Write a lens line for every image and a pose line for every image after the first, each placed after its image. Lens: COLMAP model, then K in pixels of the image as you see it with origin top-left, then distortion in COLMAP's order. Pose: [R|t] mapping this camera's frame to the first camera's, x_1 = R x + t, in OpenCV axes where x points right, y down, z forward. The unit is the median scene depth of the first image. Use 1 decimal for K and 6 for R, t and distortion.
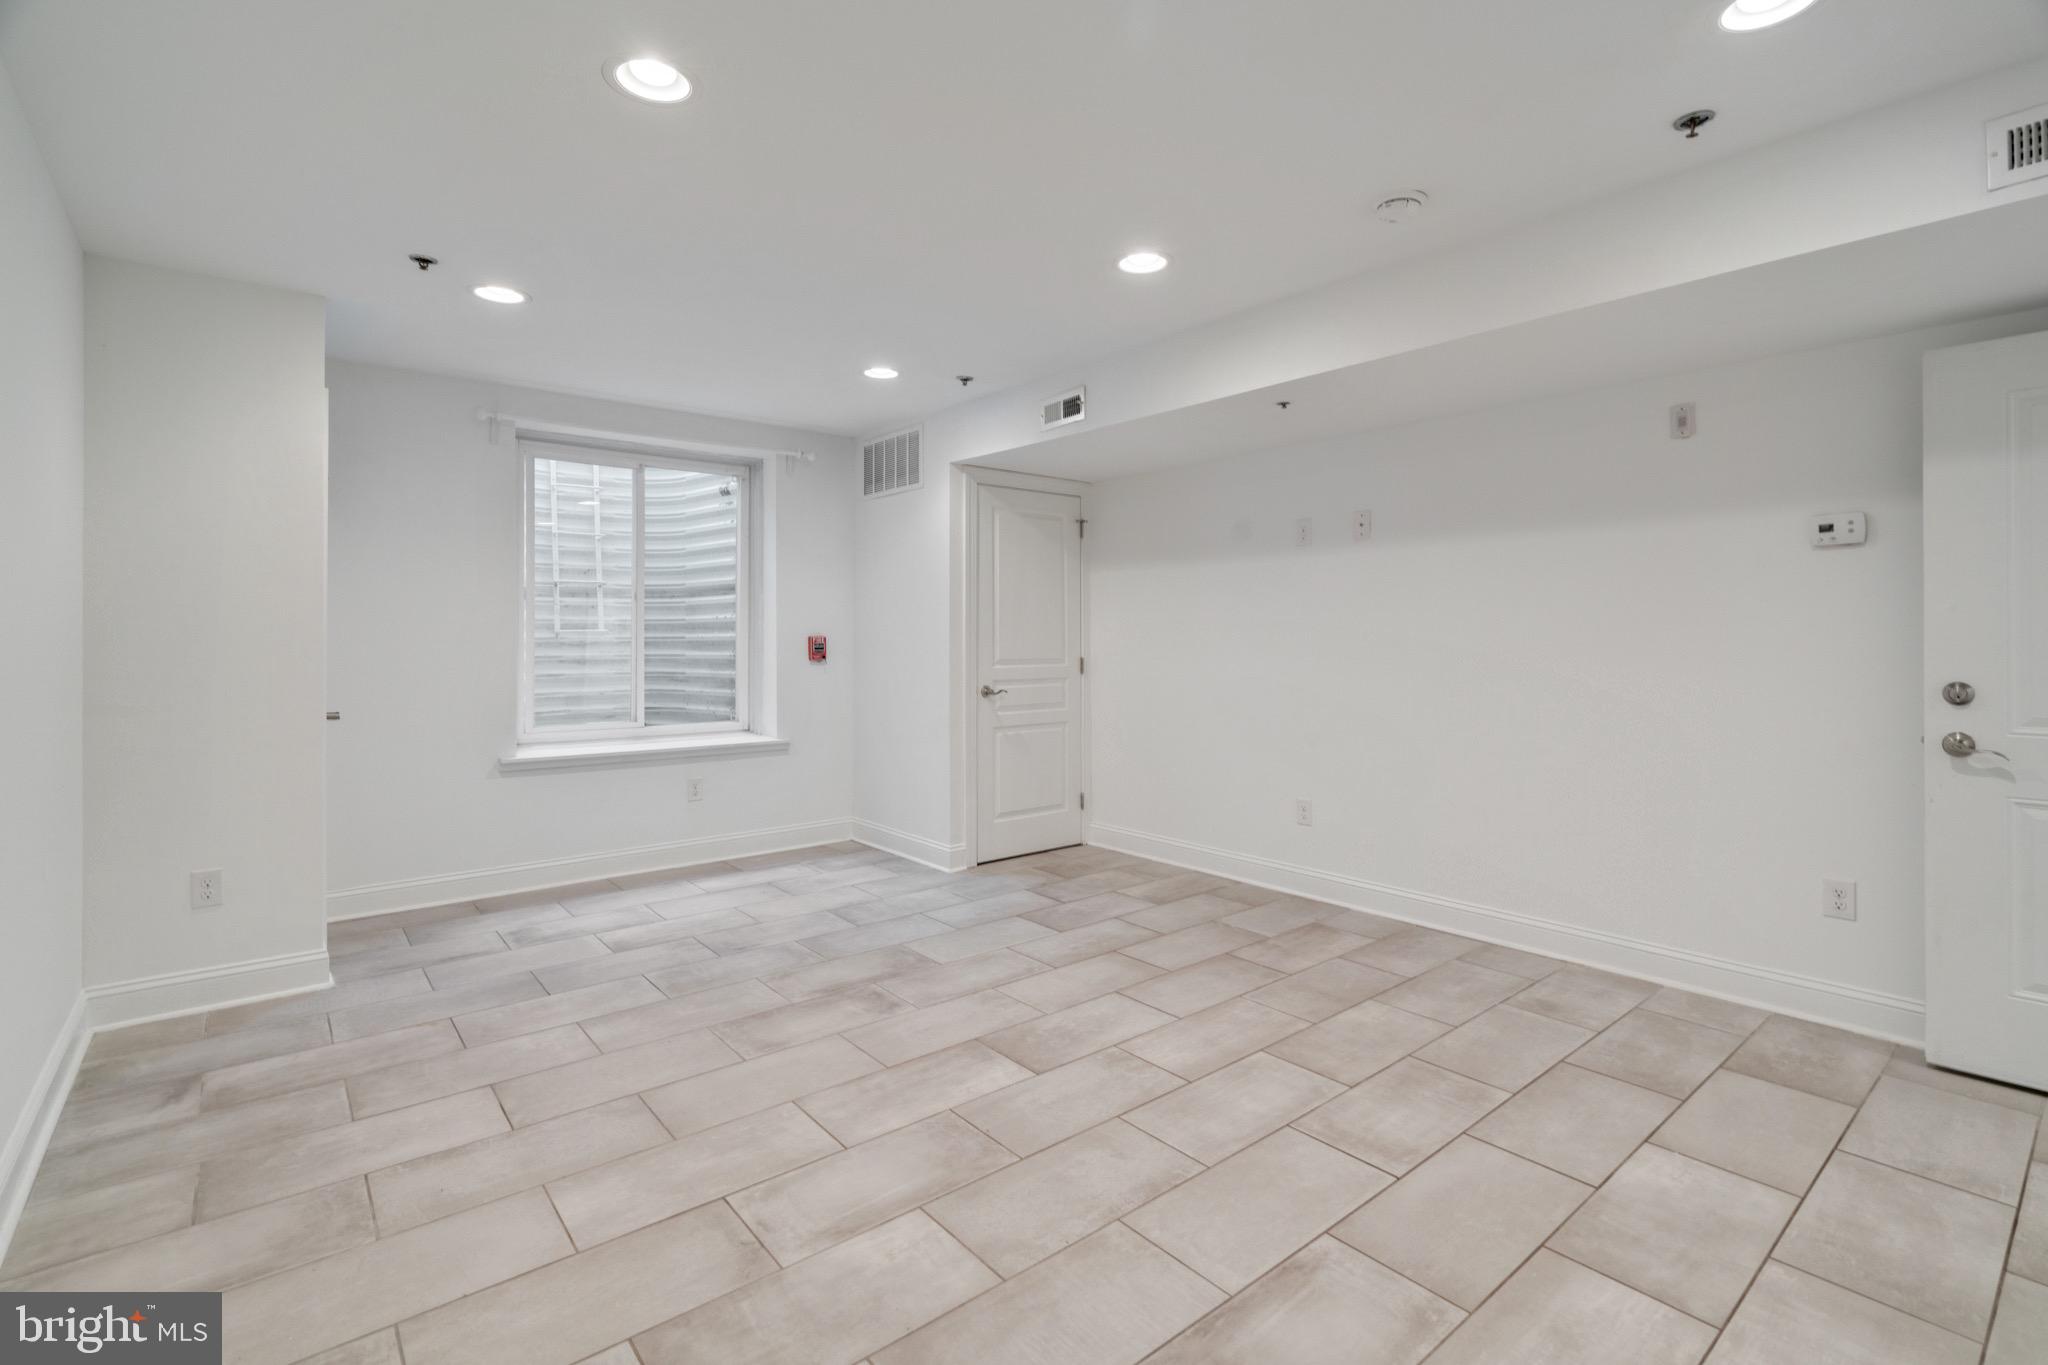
lens RADIAL K [[930.2, 0, 993.7], [0, 930.2, 634.4], [0, 0, 1]] dist [-0.008131, 0.002700]
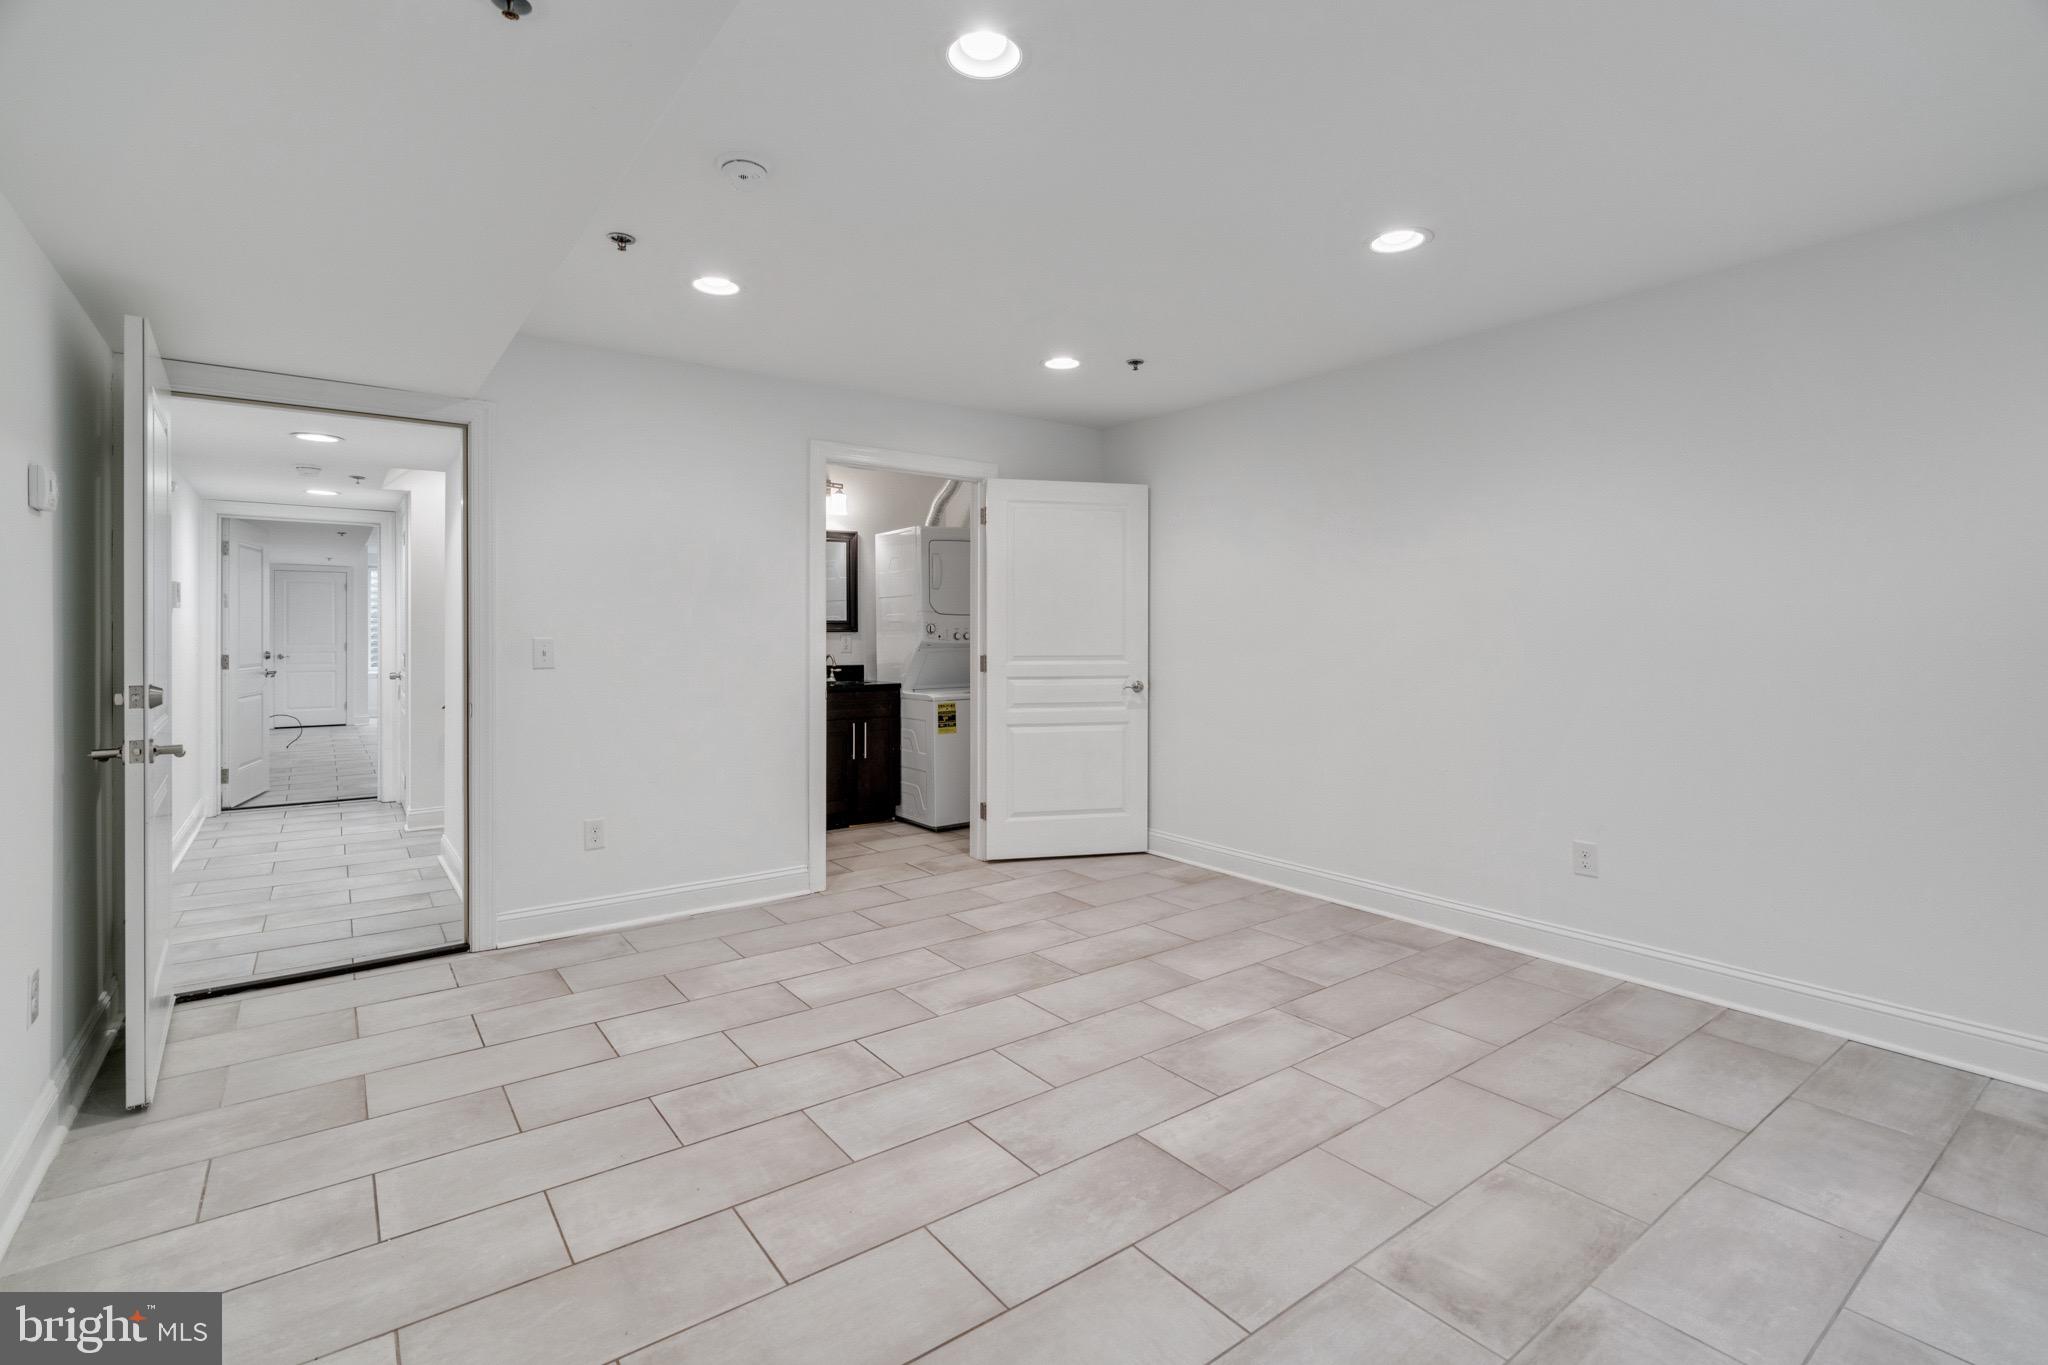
lens RADIAL K [[930.2, 0, 1002.8], [0, 930.2, 626.5], [0, 0, 1]] dist [-0.008131, 0.002700]
pose [[-0.999327, 0.002976, 0.036553, 0.120850], [0.002550, 0.999928, -0.011710, 0.004830], [-0.036585, -0.011609, -0.999263, 1.623612]]
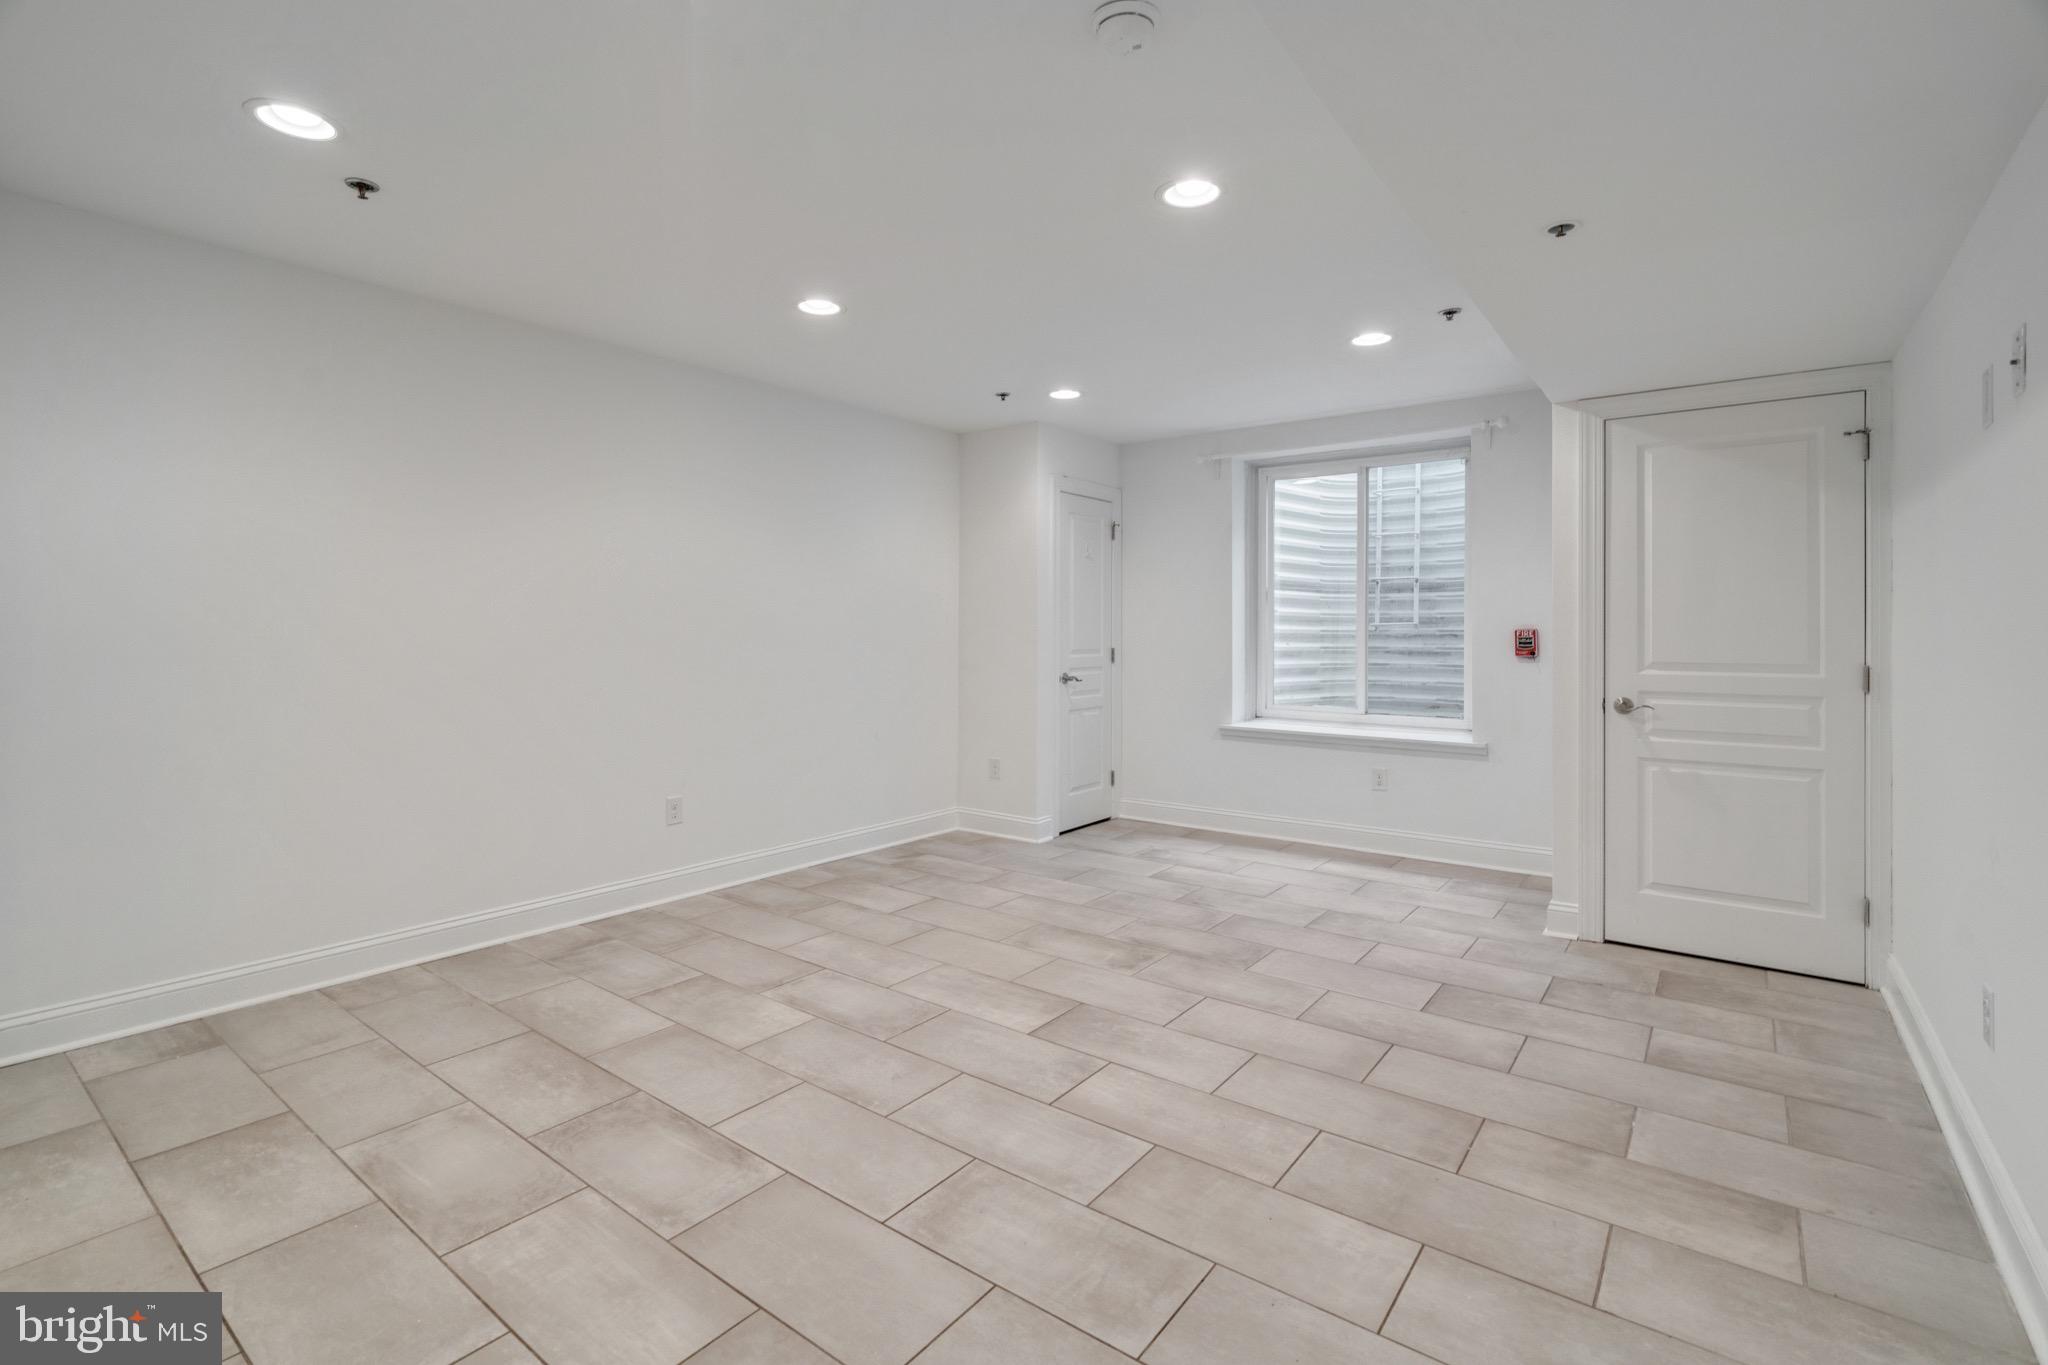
lens RADIAL K [[930.2, 0, 1042.5], [0, 930.2, 629.6], [0, 0, 1]] dist [-0.008131, 0.002700]
pose [[0.257428, 0.000623, -0.966297, 0.940231], [-0.000566, 1.000000, 0.000494, 0.004527], [0.966297, 0.000420, 0.257428, 0.637550]]
